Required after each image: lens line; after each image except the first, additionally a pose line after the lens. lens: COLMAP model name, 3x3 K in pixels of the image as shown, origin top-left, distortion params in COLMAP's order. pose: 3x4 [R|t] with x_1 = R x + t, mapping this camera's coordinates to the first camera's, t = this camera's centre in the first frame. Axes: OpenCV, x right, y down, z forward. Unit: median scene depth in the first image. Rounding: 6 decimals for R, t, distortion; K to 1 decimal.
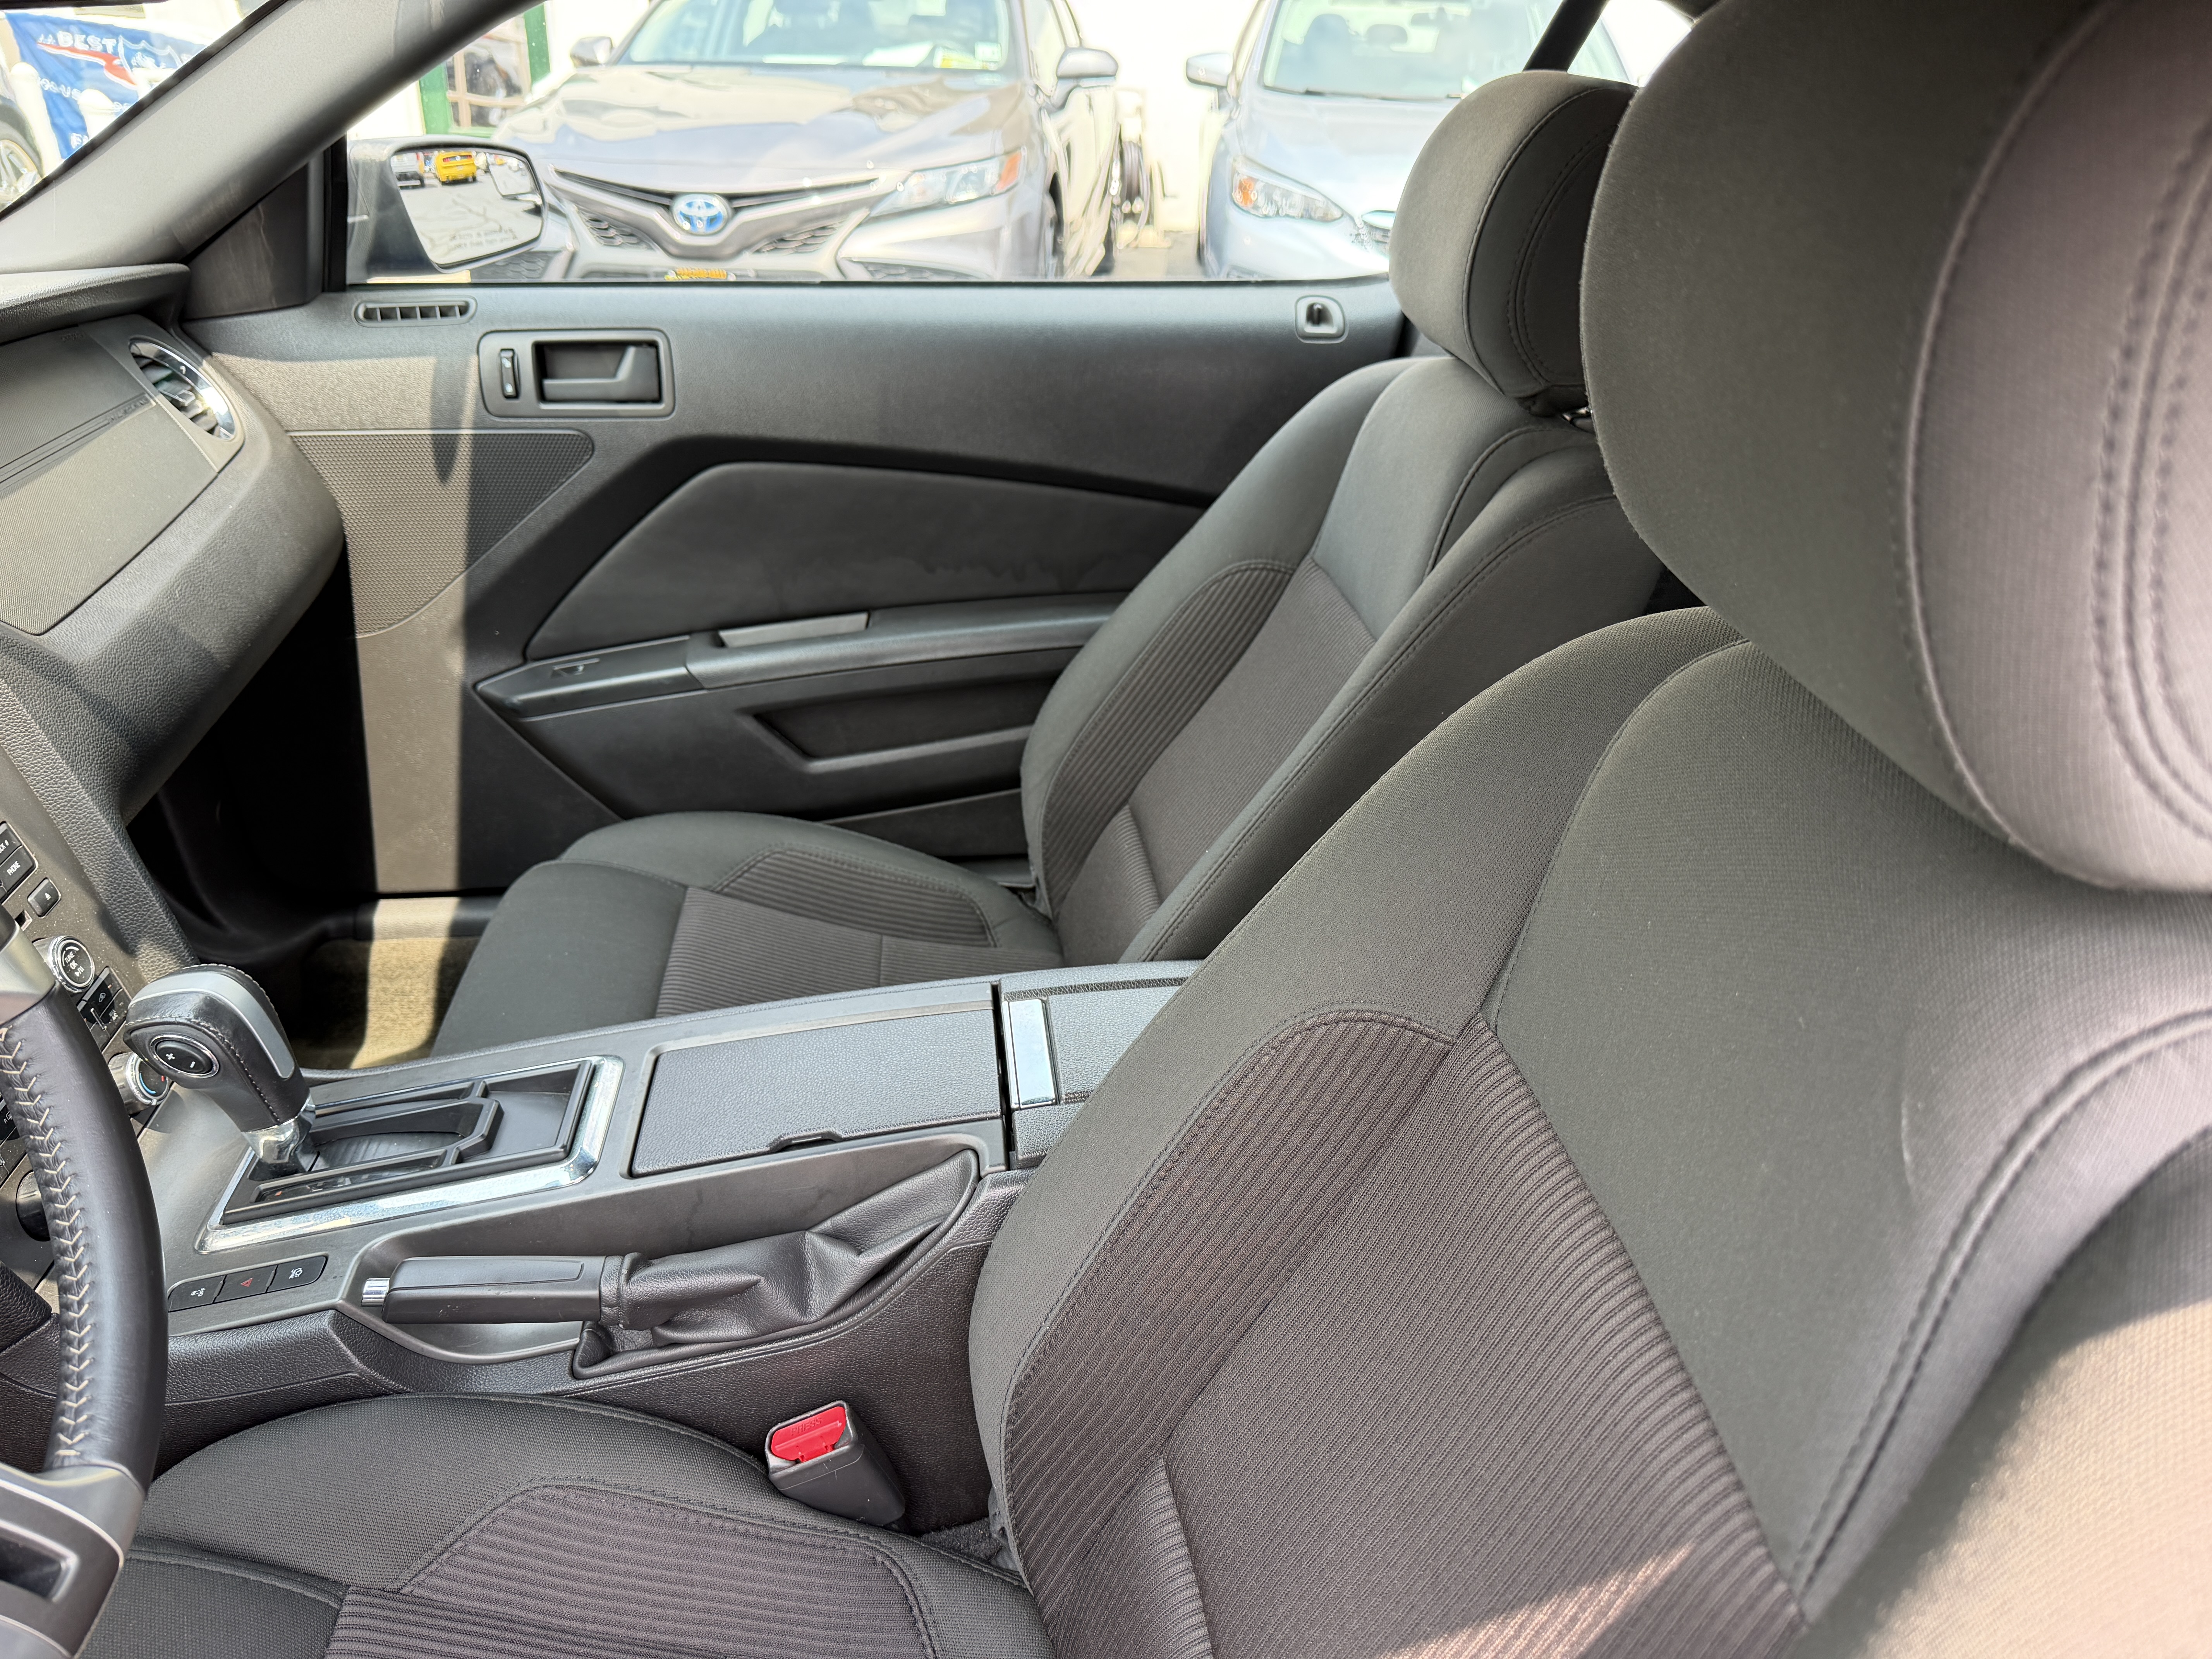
lens RADIAL K [[1567.4, 0, 1049.0], [0, 1567.4, 838.1], [0, 0, 1]] dist [0.027473, -0.003660]
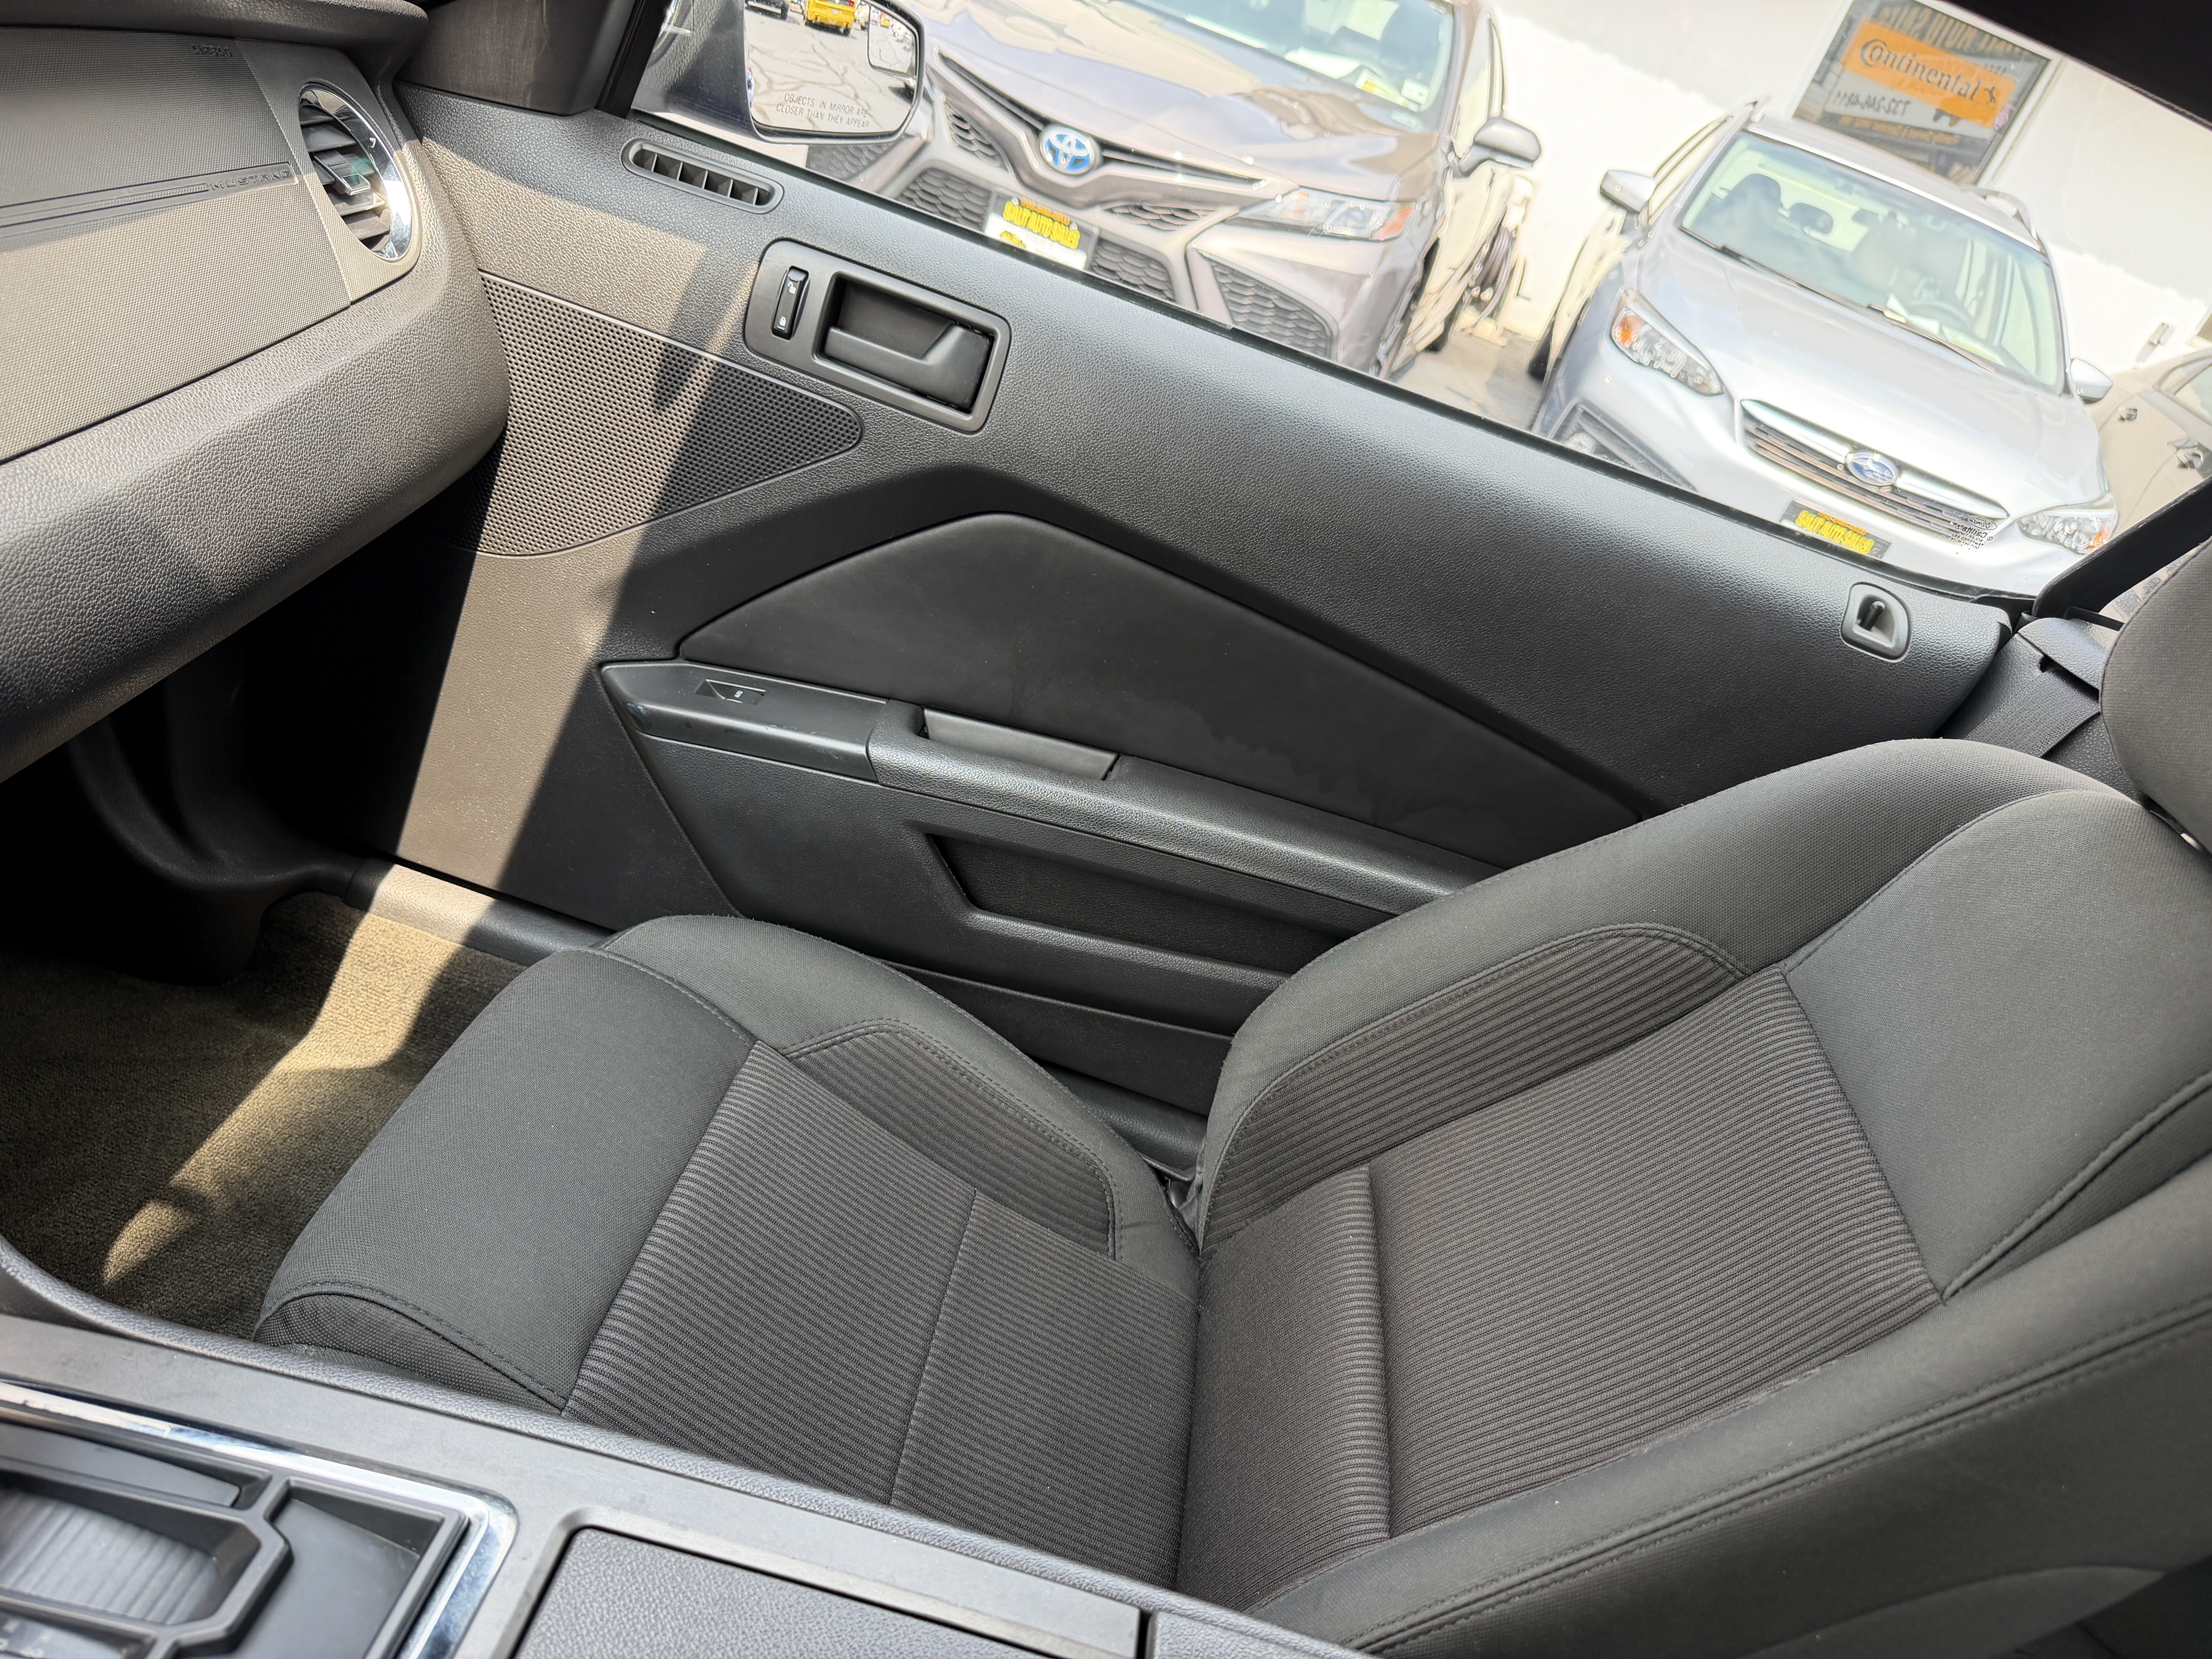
lens RADIAL K [[1512.0, 0, 1048.6], [0, 1512.0, 829.2], [0, 0, 1]] dist [0.047128, -0.050470]
pose [[0.927821, 0.369009, -0.054592, -0.097197], [-0.368142, 0.929419, 0.025527, -0.121298], [0.060158, -0.003587, 0.998182, 0.286602]]
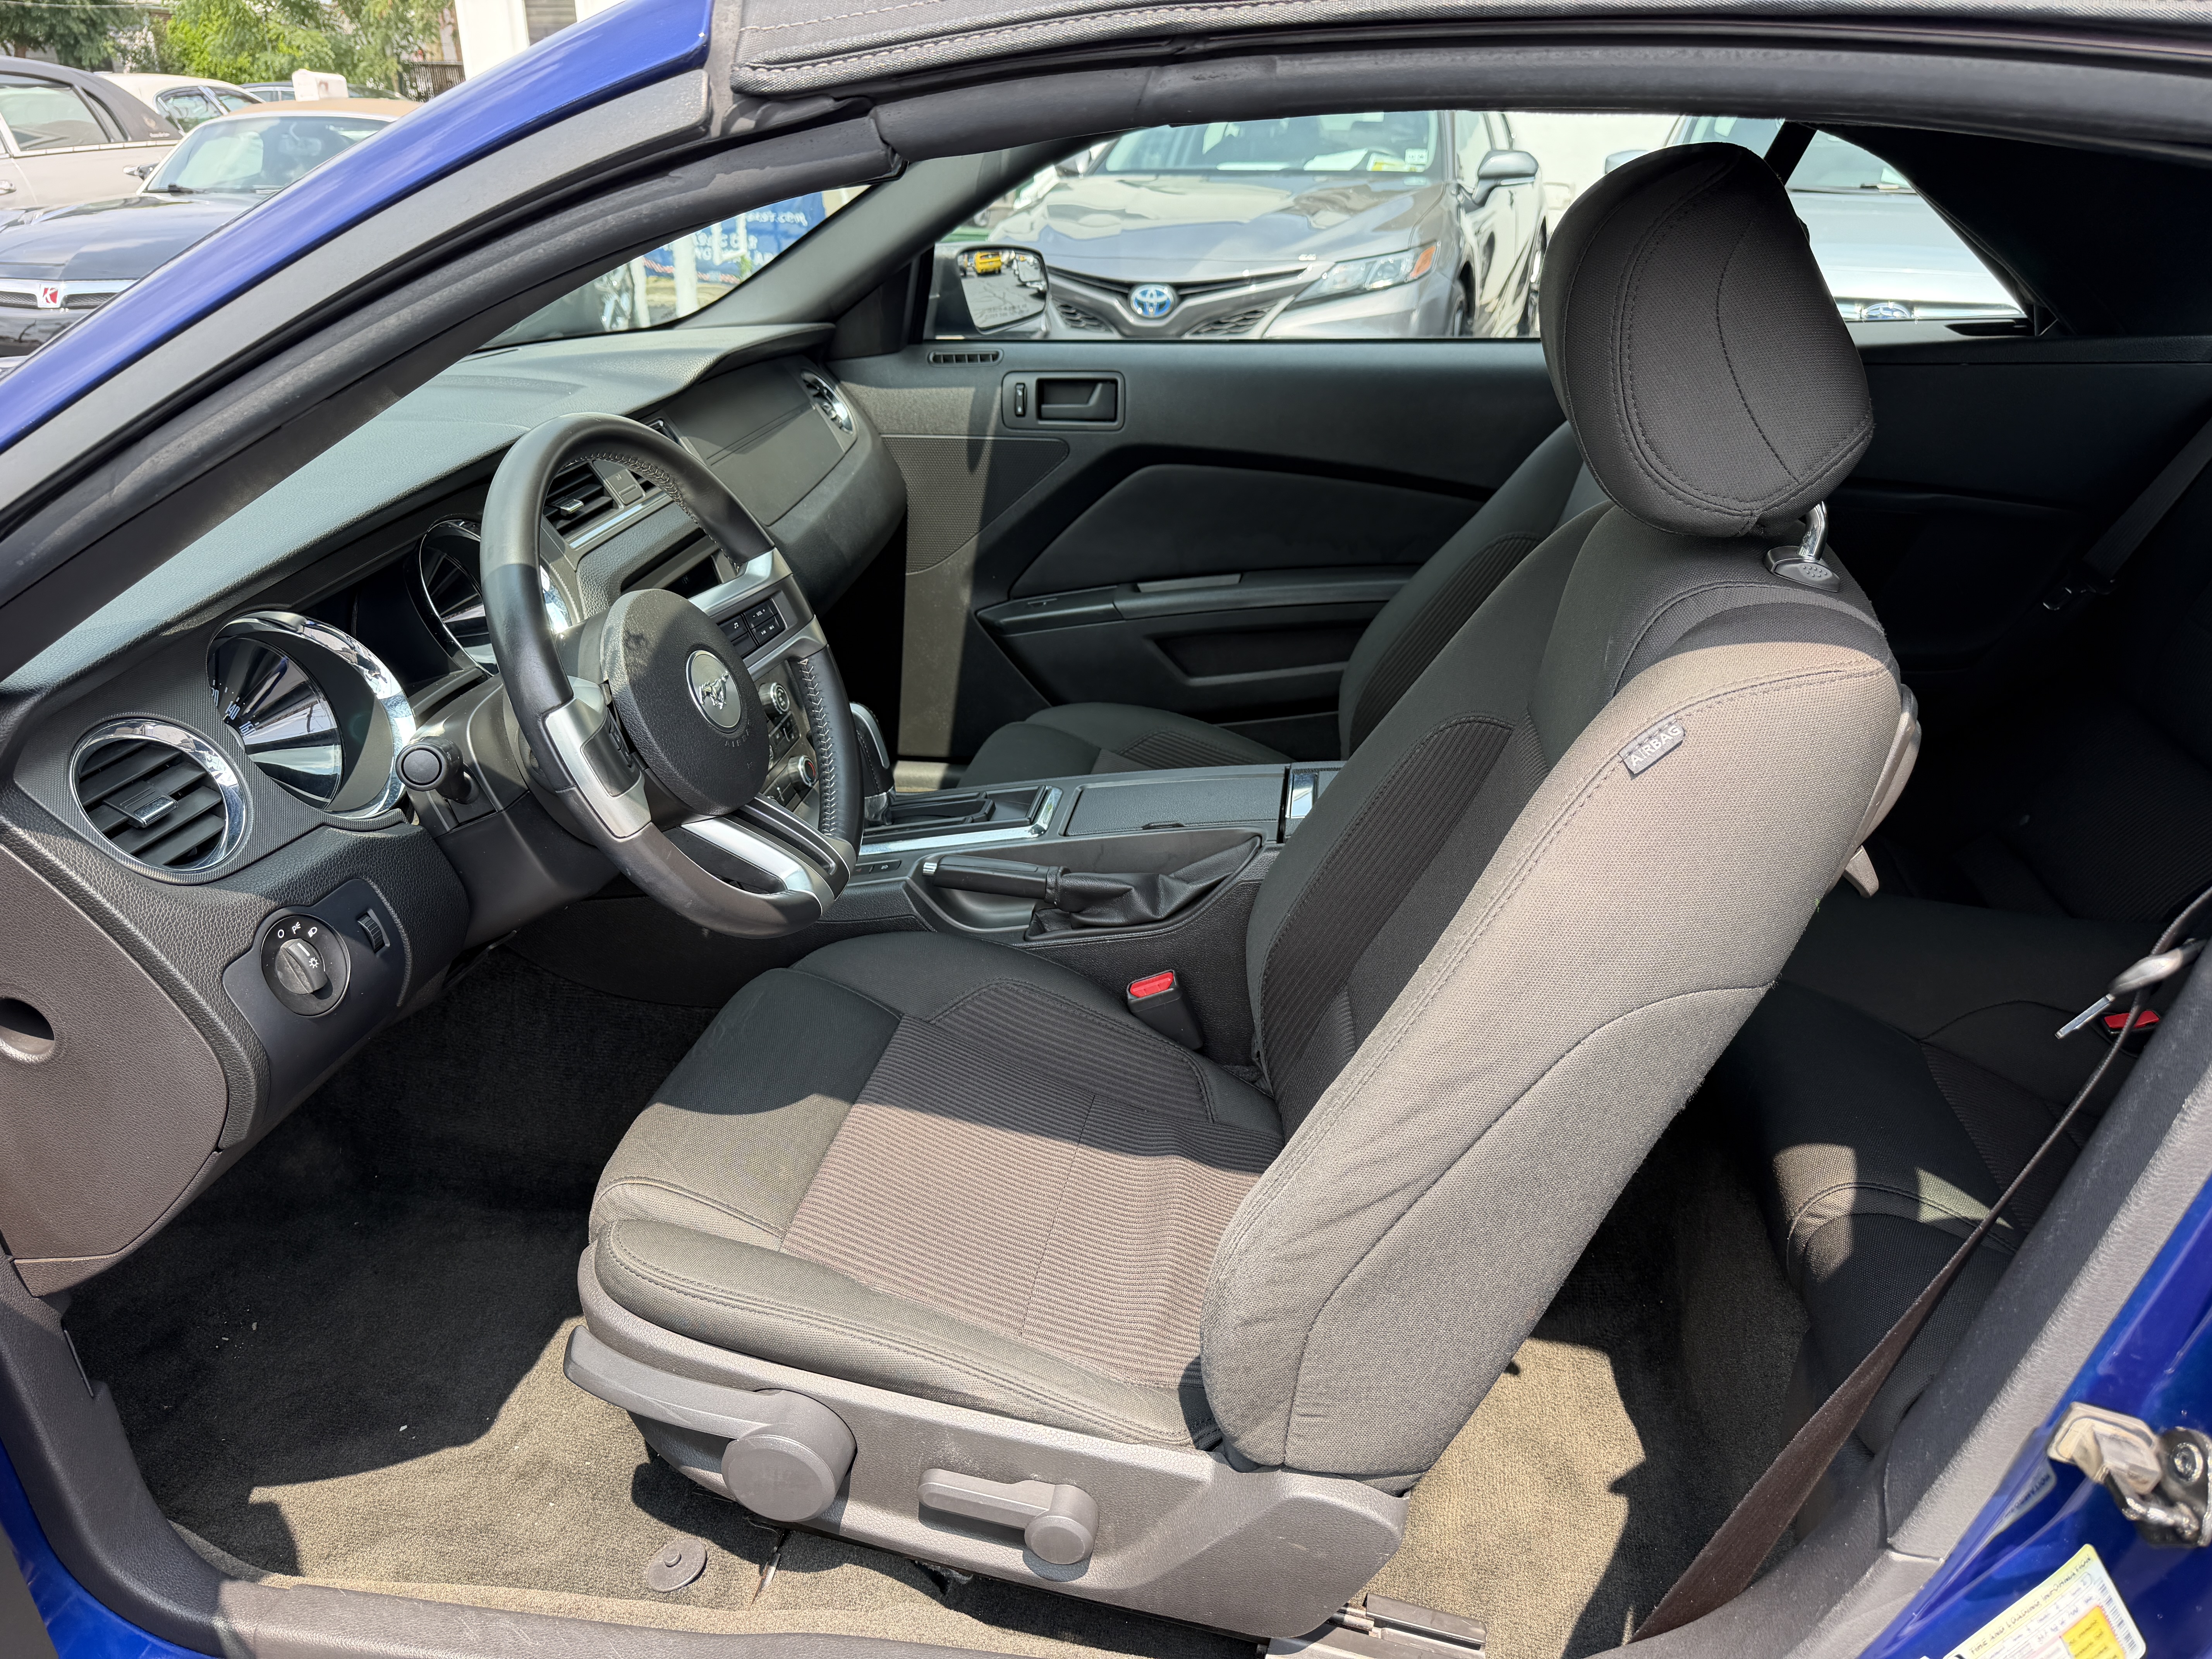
lens RADIAL K [[1550.4, 0, 1104.4], [0, 1550.4, 831.7], [0, 0, 1]] dist [0.280419, -0.479304]
pose [[0.973445, 0.077730, -0.215320, 0.089311], [-0.090143, 0.994751, -0.048426, 0.171186], [0.210426, 0.066549, 0.975342, -0.405755]]
